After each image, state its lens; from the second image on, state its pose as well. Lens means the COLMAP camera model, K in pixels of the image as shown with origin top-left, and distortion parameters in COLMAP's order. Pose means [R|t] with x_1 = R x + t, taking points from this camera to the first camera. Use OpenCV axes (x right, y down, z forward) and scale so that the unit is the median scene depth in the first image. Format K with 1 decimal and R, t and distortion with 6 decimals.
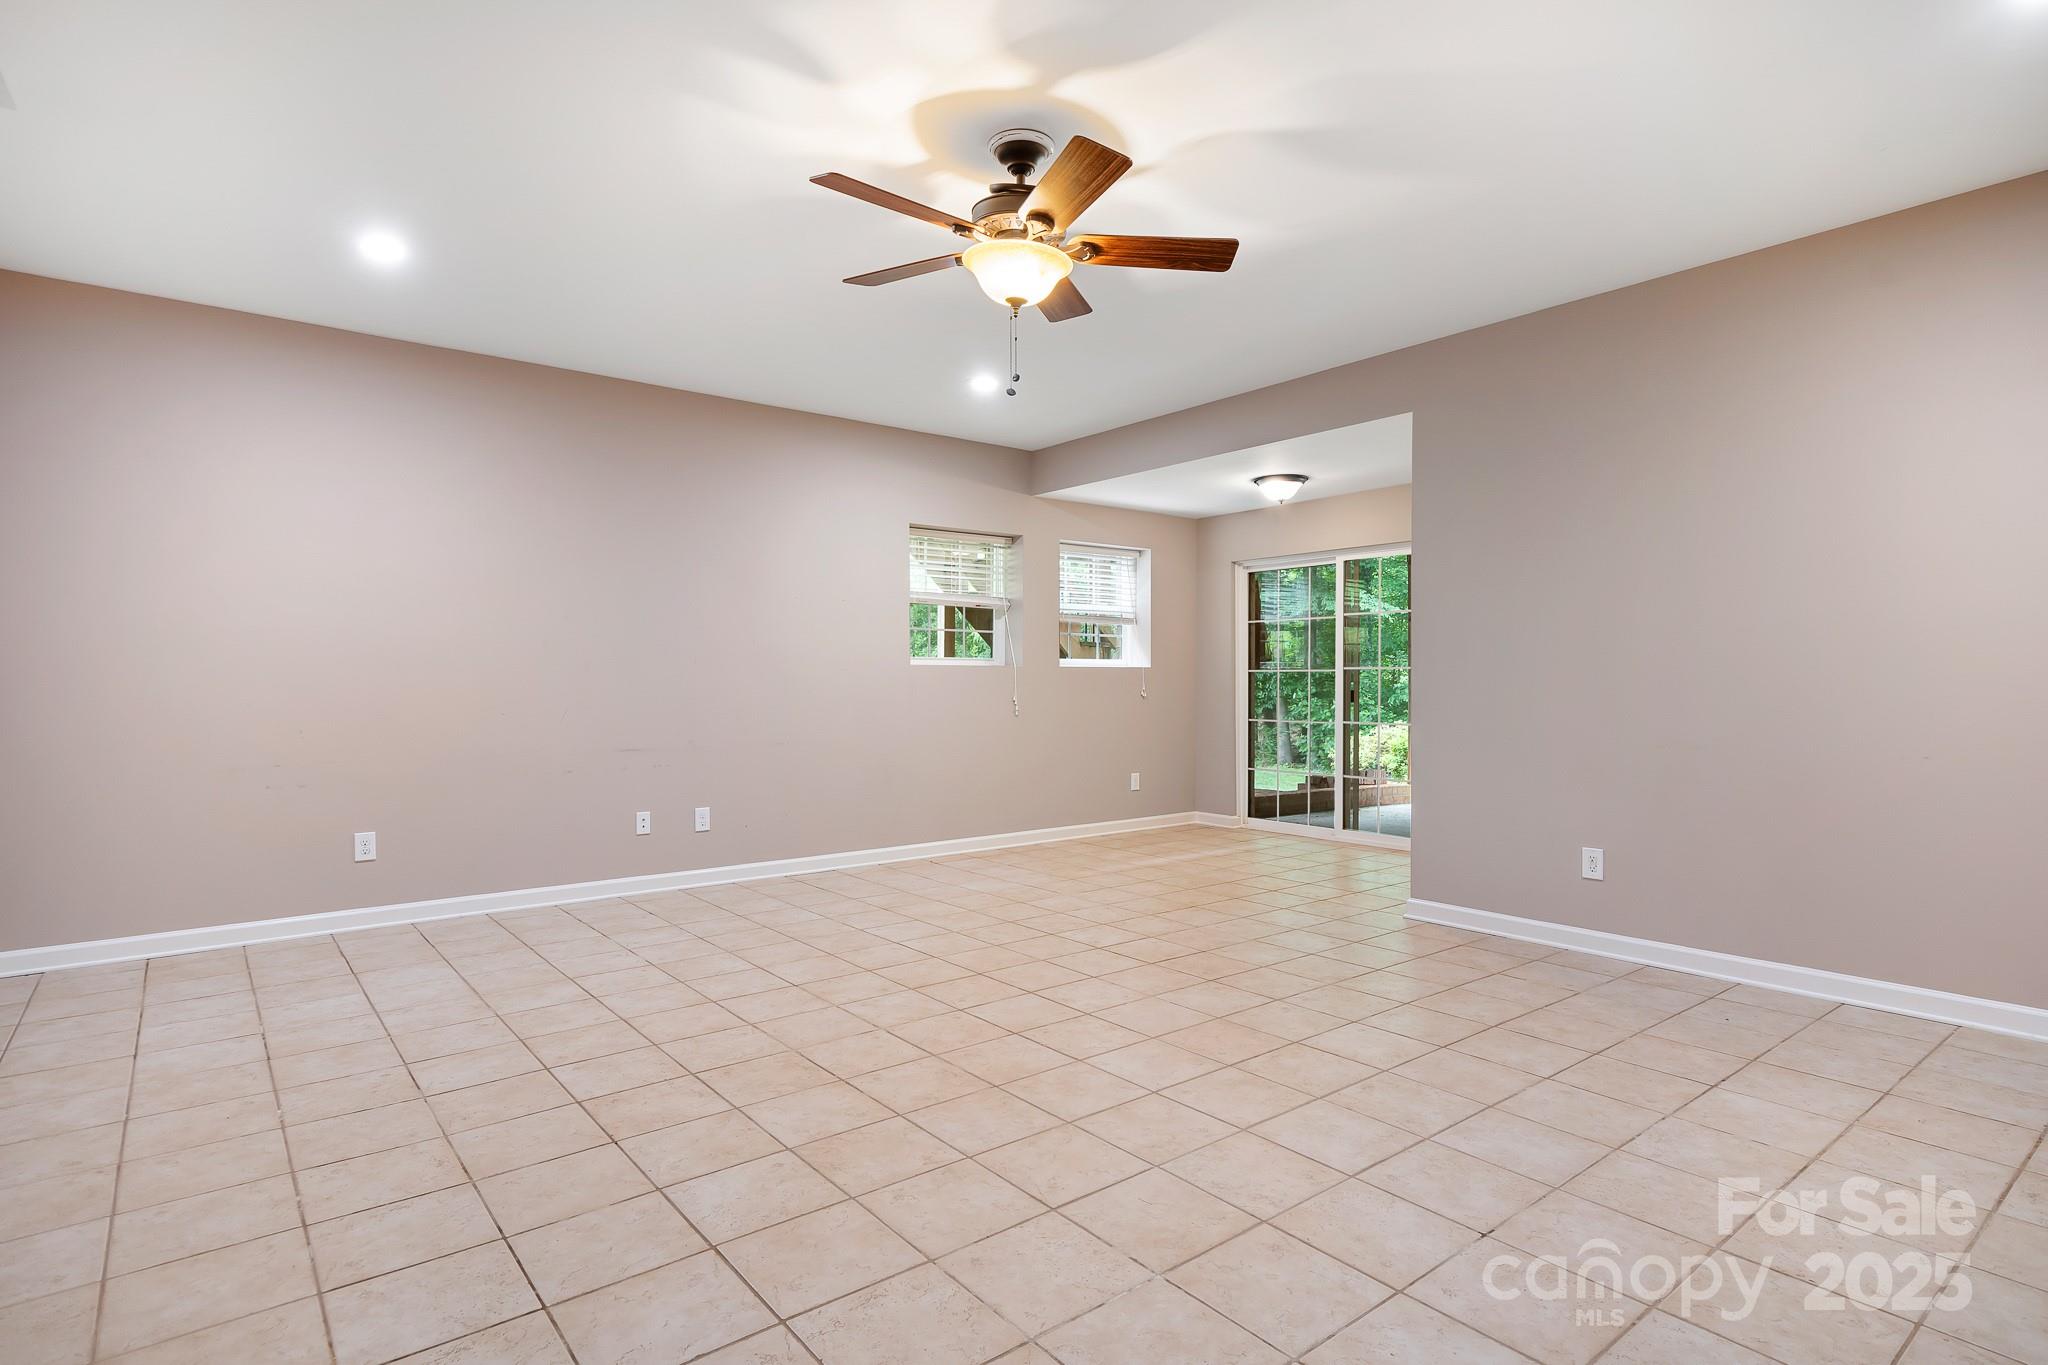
lens RADIAL K [[1050.1, 0, 1033.4], [0, 1050.1, 687.5], [0, 0, 1]] dist [0.017880, 0.000547]
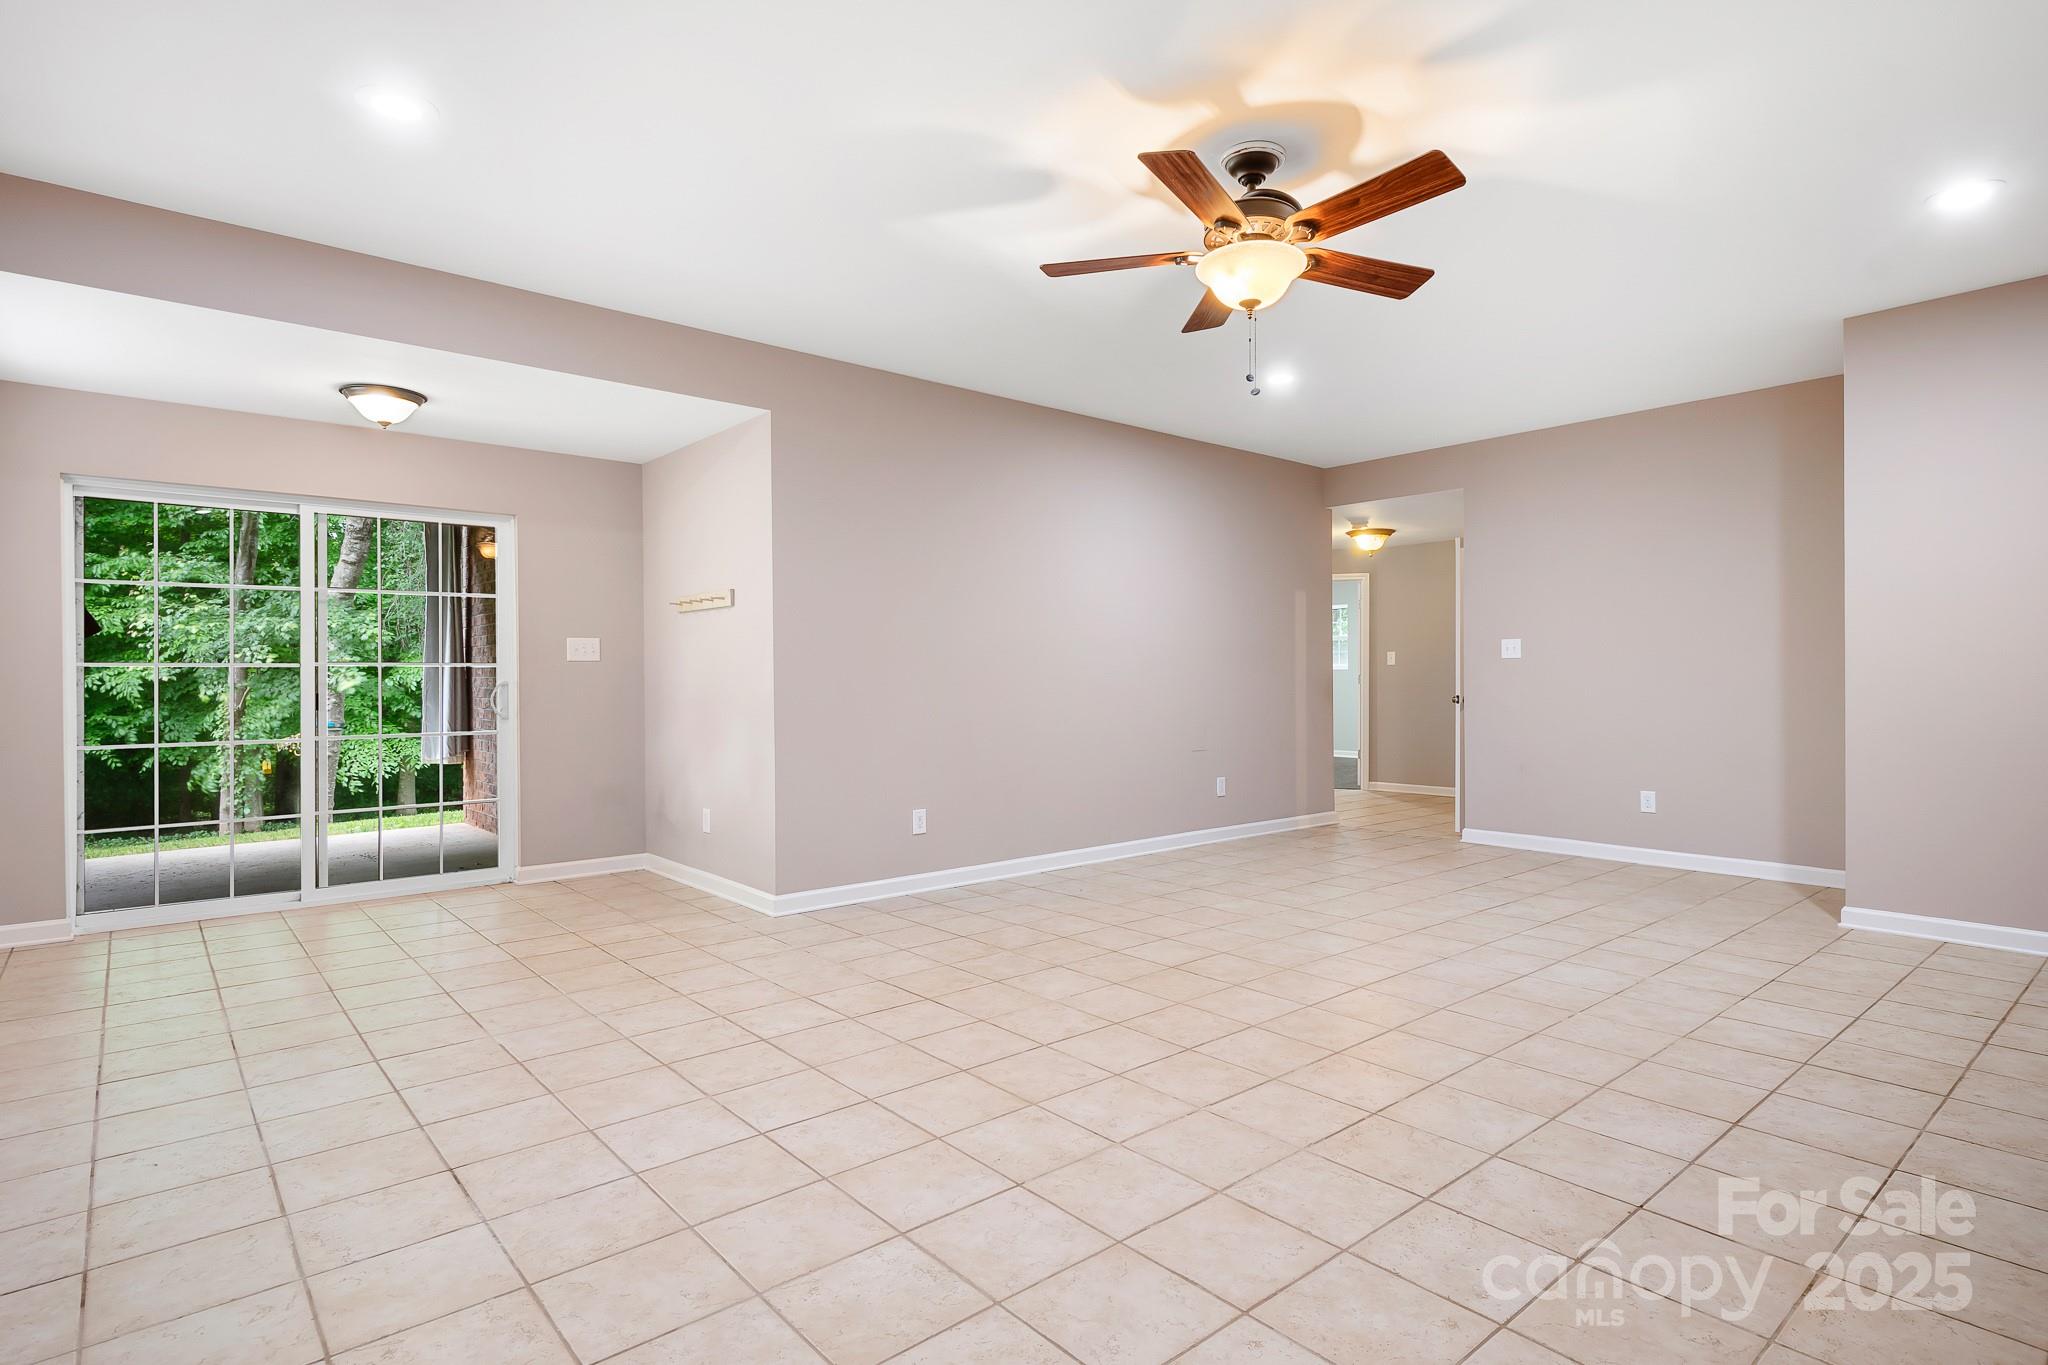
lens RADIAL K [[1050.1, 0, 1033.3], [0, 1050.1, 675.0], [0, 0, 1]] dist [0.017880, 0.000547]
pose [[-0.038707, 0.002014, 0.999249, -0.972803], [0.007223, 0.999972, -0.001736, -0.007944], [-0.999224, 0.007151, -0.038721, 1.189139]]
